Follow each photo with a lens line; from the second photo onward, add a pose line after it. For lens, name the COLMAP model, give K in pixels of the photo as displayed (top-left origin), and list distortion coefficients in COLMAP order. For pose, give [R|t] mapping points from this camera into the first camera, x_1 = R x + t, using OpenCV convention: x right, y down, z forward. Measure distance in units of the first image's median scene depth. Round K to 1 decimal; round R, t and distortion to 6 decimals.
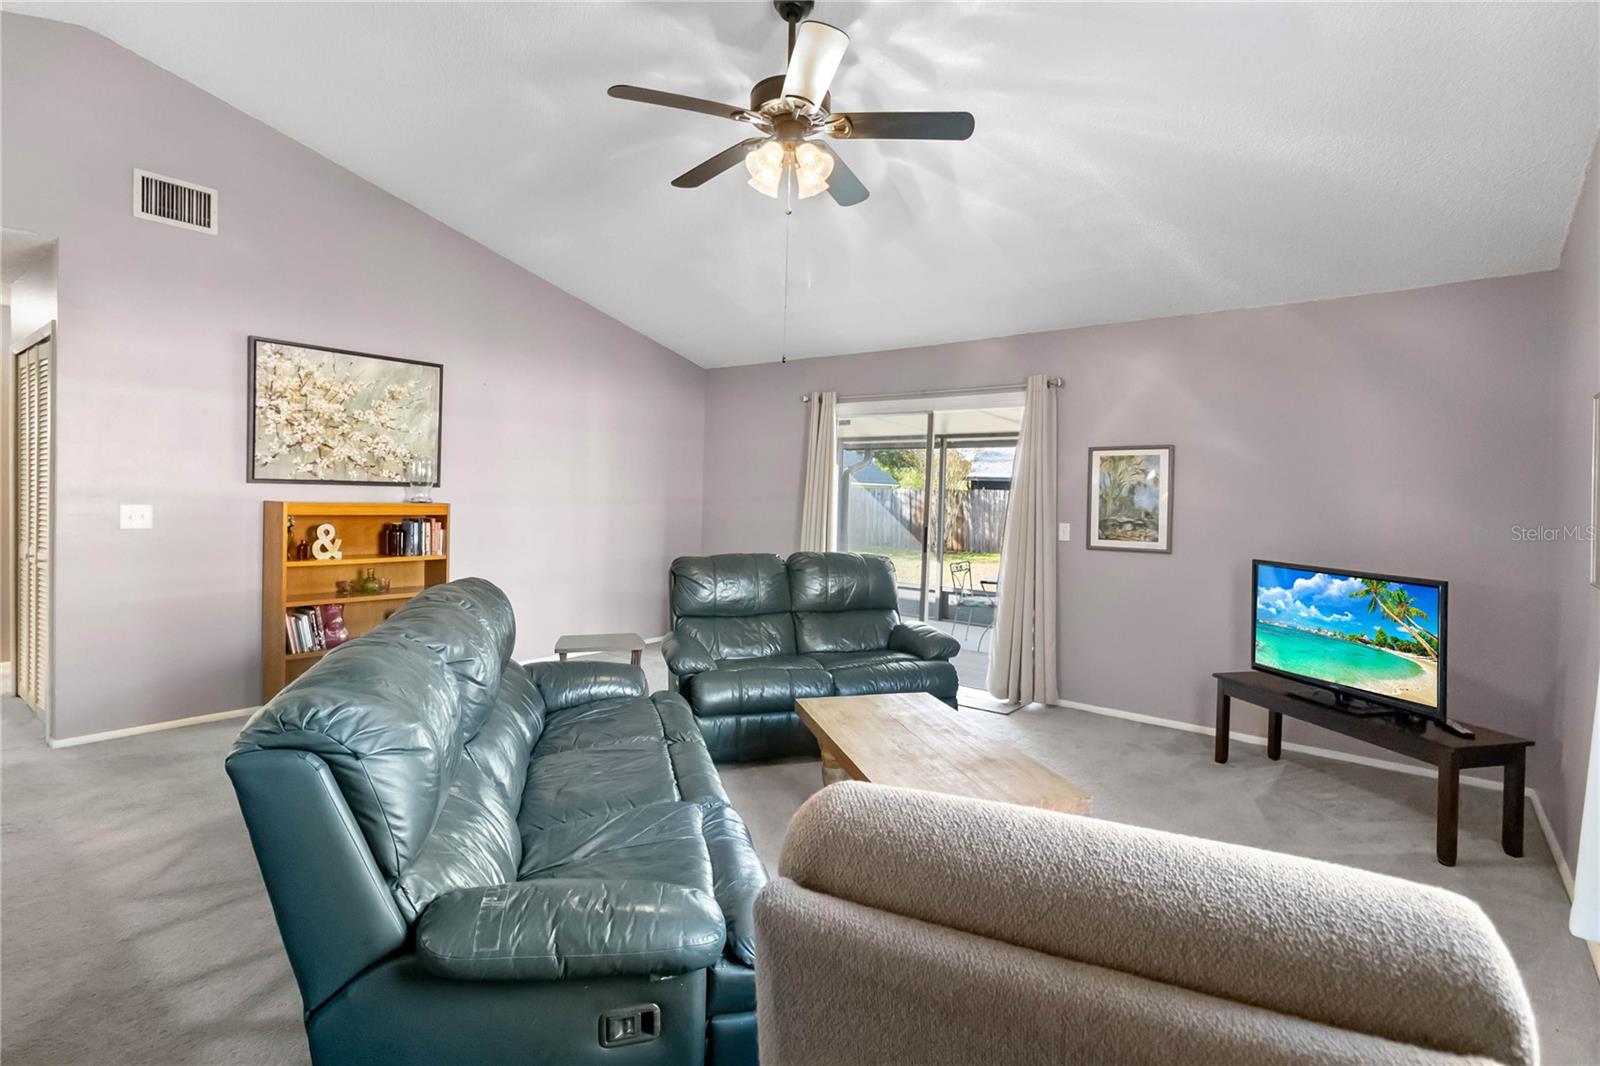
lens RADIAL K [[746.7, 0, 806.4], [0, 746.7, 508.9], [0, 0, 1]] dist [-0.000547, 0.000166]
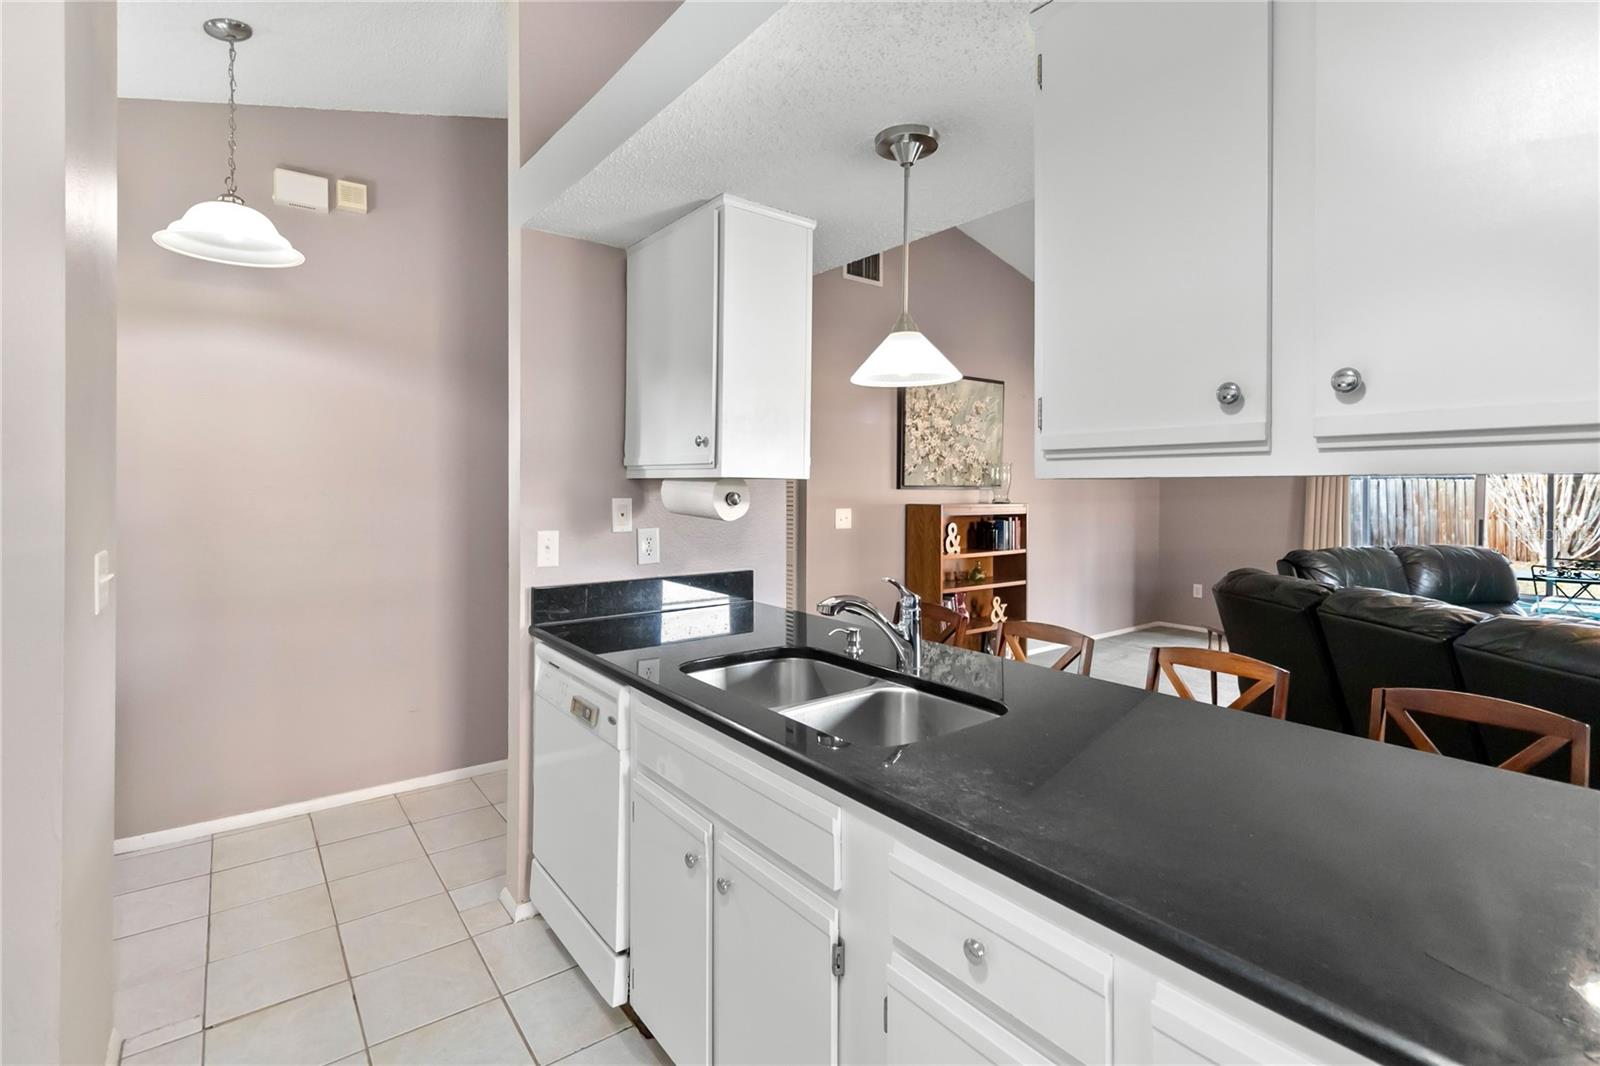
lens RADIAL K [[750.5, 0, 812.1], [0, 750.5, 492.1], [0, 0, 1]] dist [-0.001122, -0.000153]
pose [[0.974094, -0.020077, -0.225250, -0.584095], [0.016469, 0.999704, -0.017888, -0.010588], [0.225542, 0.013715, 0.974137, -0.196689]]
